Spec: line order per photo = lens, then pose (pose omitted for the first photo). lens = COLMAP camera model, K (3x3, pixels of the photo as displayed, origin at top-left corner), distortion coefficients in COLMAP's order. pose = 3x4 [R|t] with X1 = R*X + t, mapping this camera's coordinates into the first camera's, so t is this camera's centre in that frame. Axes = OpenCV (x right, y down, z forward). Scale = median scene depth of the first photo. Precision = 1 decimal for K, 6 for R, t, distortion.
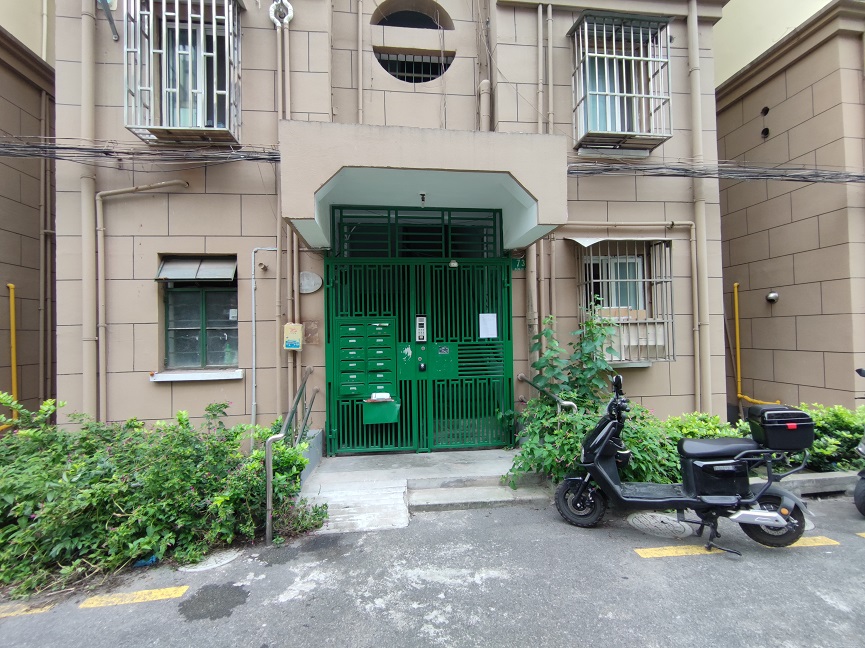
lens RADIAL K [[398.6, 0, 432.3], [0, 398.6, 327.9], [0, 0, 1]] dist [0.011547, -0.009586]
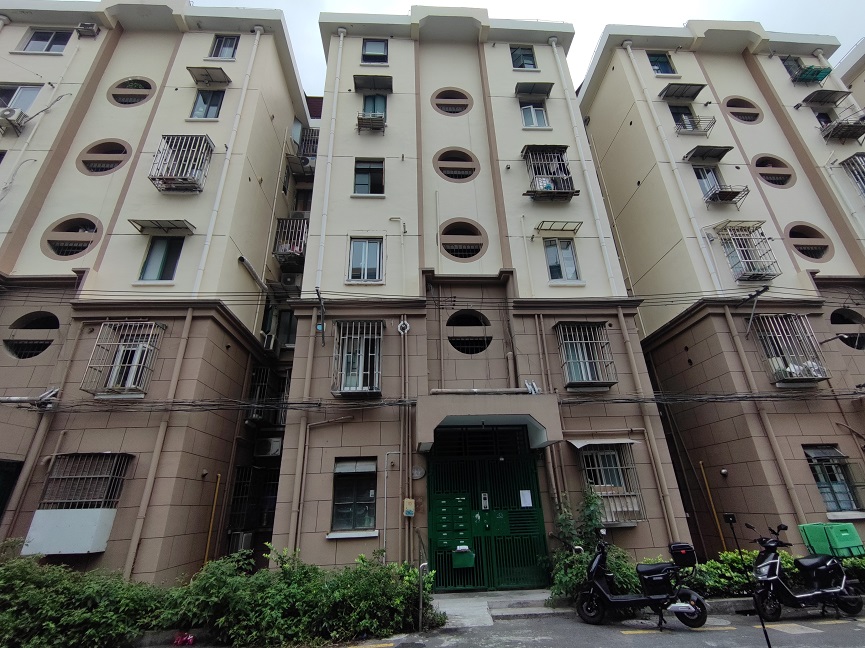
lens RADIAL K [[398.6, 0, 432.3], [0, 398.6, 327.9], [0, 0, 1]] dist [0.011547, -0.009586]
pose [[0.998044, -0.036729, -0.050580, -0.137453], [0.014445, 0.922779, -0.385059, -0.026633], [0.060817, 0.383576, 0.921505, -0.812137]]
